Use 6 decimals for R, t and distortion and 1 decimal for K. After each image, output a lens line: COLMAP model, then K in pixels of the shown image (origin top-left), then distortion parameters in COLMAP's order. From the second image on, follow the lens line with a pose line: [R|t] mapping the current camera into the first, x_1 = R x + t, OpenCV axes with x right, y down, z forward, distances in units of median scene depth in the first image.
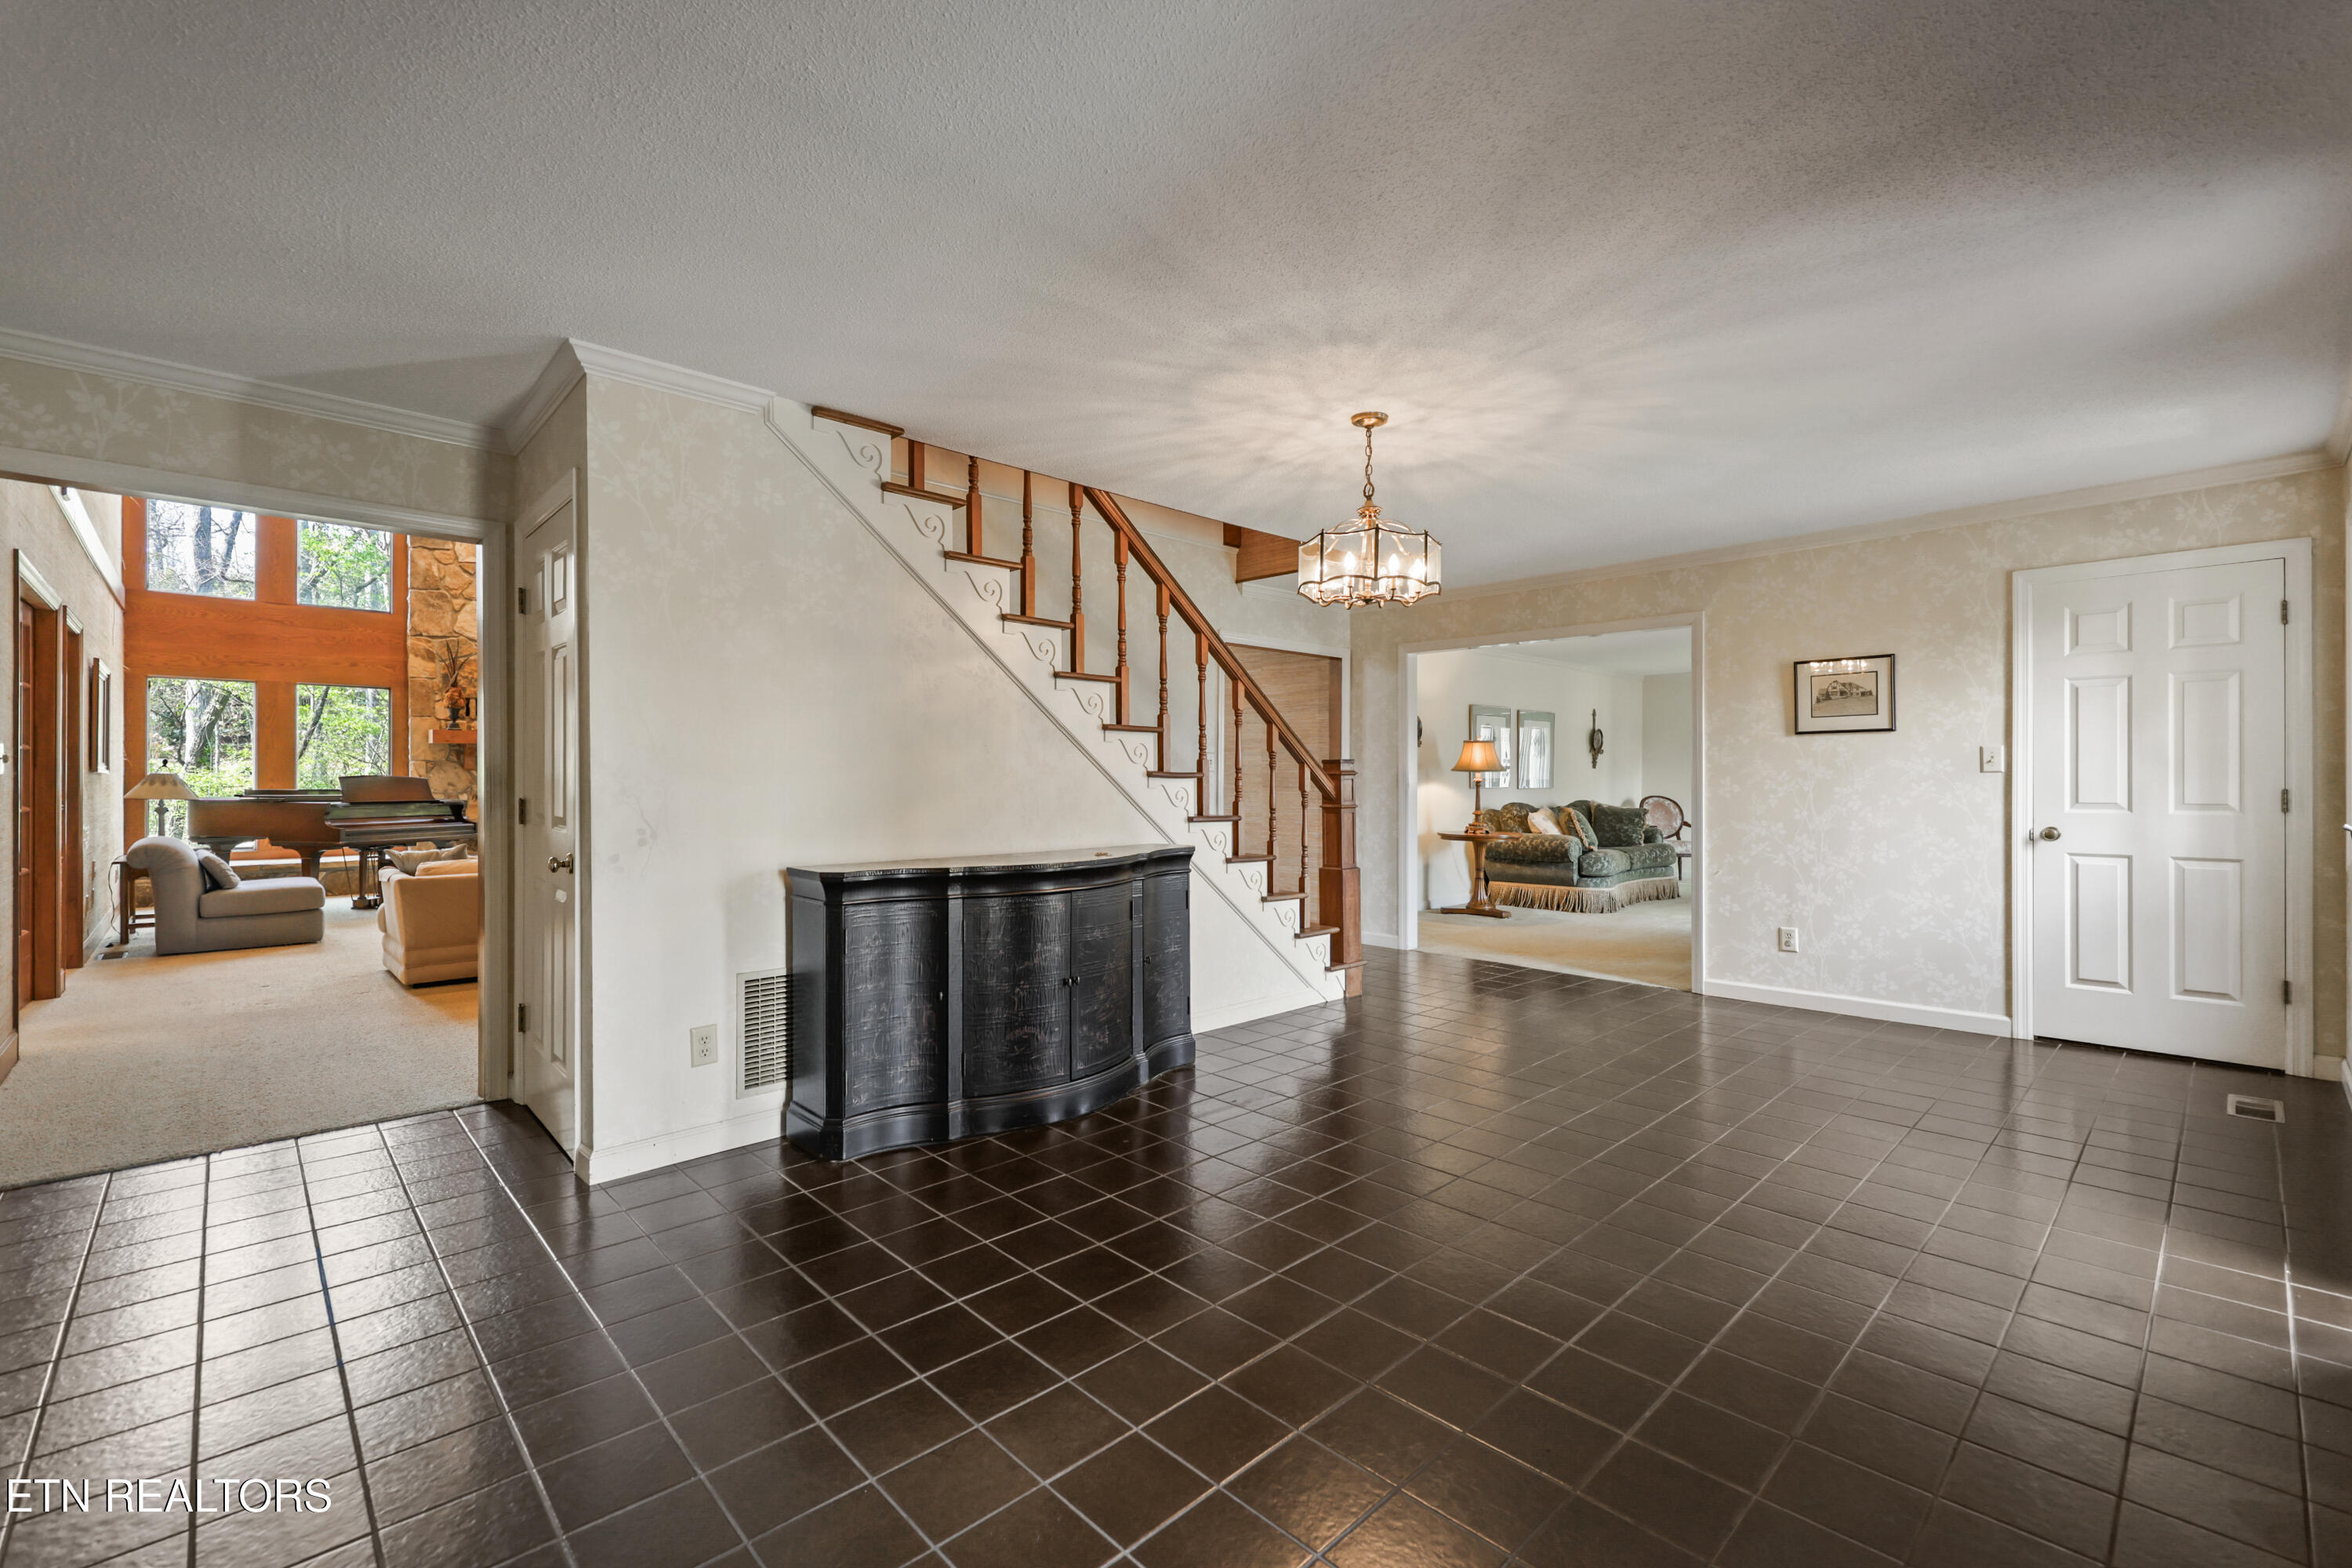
lens RADIAL K [[975.5, 0, 1180.4], [0, 975.5, 782.7], [0, 0, 1]] dist [0.000265, -0.000106]
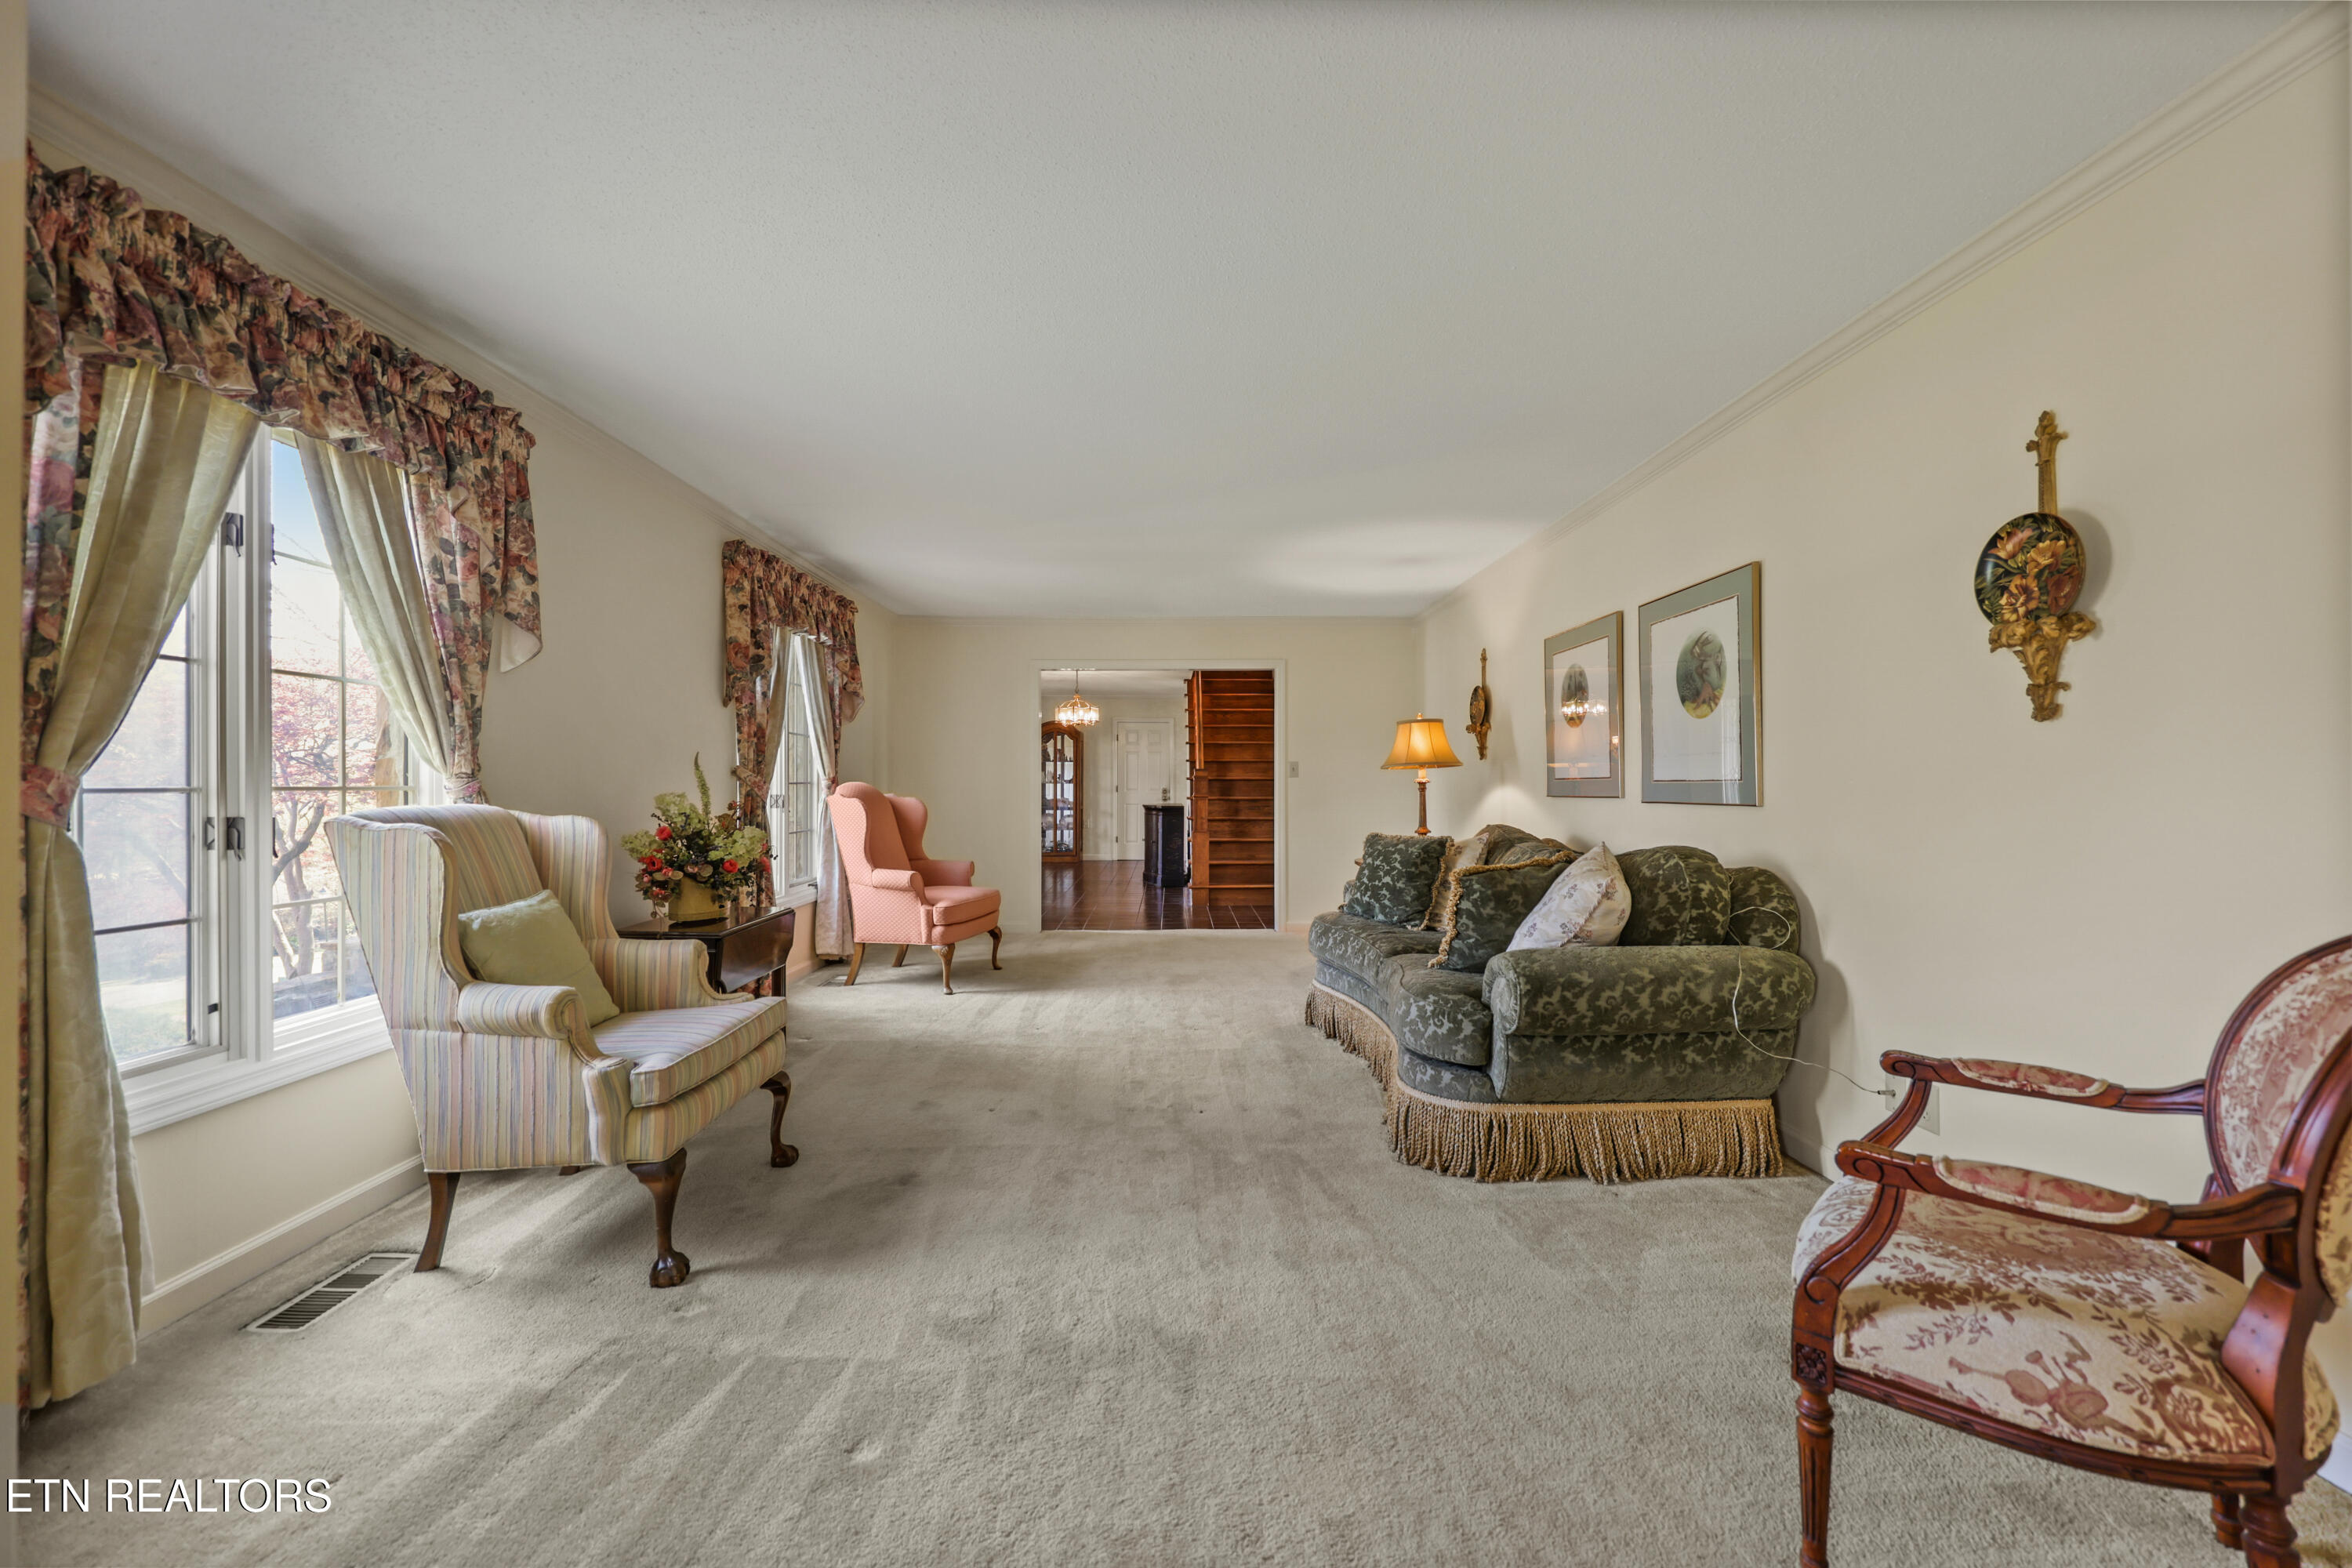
lens RADIAL K [[939.2, 0, 1177.1], [0, 939.2, 778.4], [0, 0, 1]] dist [0.001224, 0.000109]
pose [[-0.662799, 0.024618, -0.748392, 0.906991], [0.031969, 0.999478, 0.004565, -0.012663], [0.748114, -0.020899, -0.663241, 1.318721]]
